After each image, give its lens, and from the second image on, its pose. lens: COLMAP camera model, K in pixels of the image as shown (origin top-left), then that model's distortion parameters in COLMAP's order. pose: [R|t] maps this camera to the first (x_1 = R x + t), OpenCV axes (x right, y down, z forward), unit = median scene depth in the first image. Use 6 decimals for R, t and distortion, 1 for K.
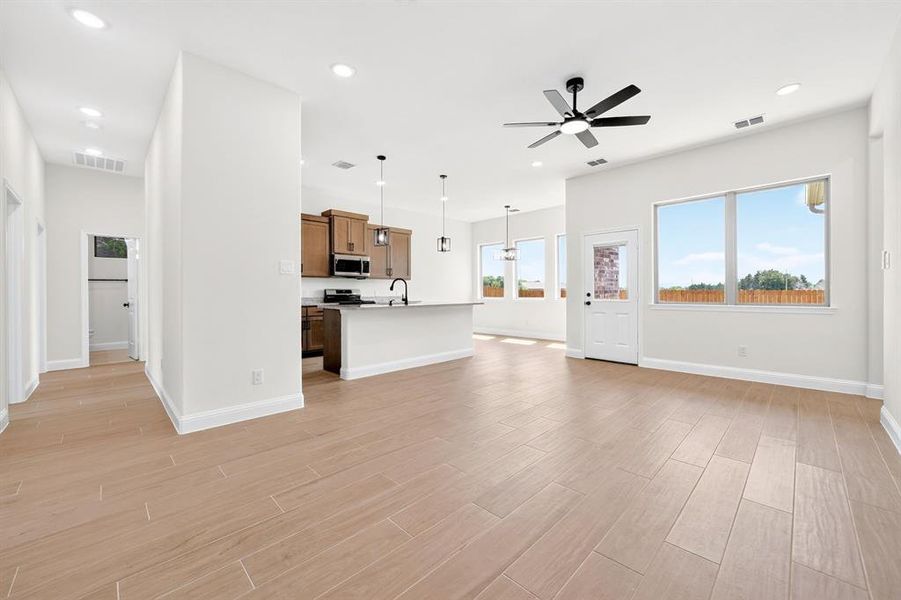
lens RADIAL K [[361.4, 0, 449.9], [0, 361.4, 293.7], [0, 0, 1]] dist [-0.001791, -0.000235]
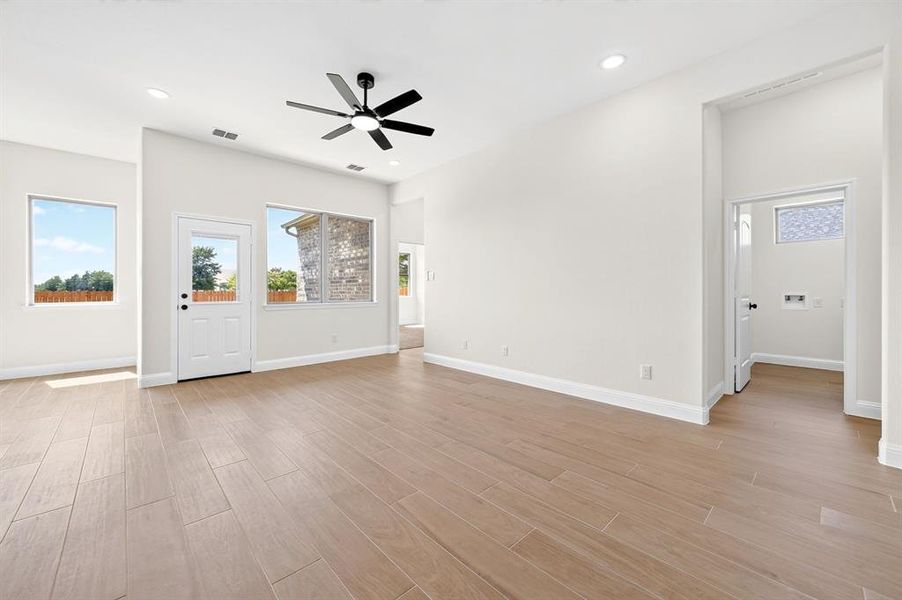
lens RADIAL K [[352.2, 0, 454.1], [0, 352.2, 290.9], [0, 0, 1]] dist [-0.002924, -0.000309]
pose [[0.023432, 0.005602, 0.999710, -0.380632], [0.007002, 0.999959, -0.005768, -0.000152], [-0.999701, 0.007135, 0.023392, 0.470869]]
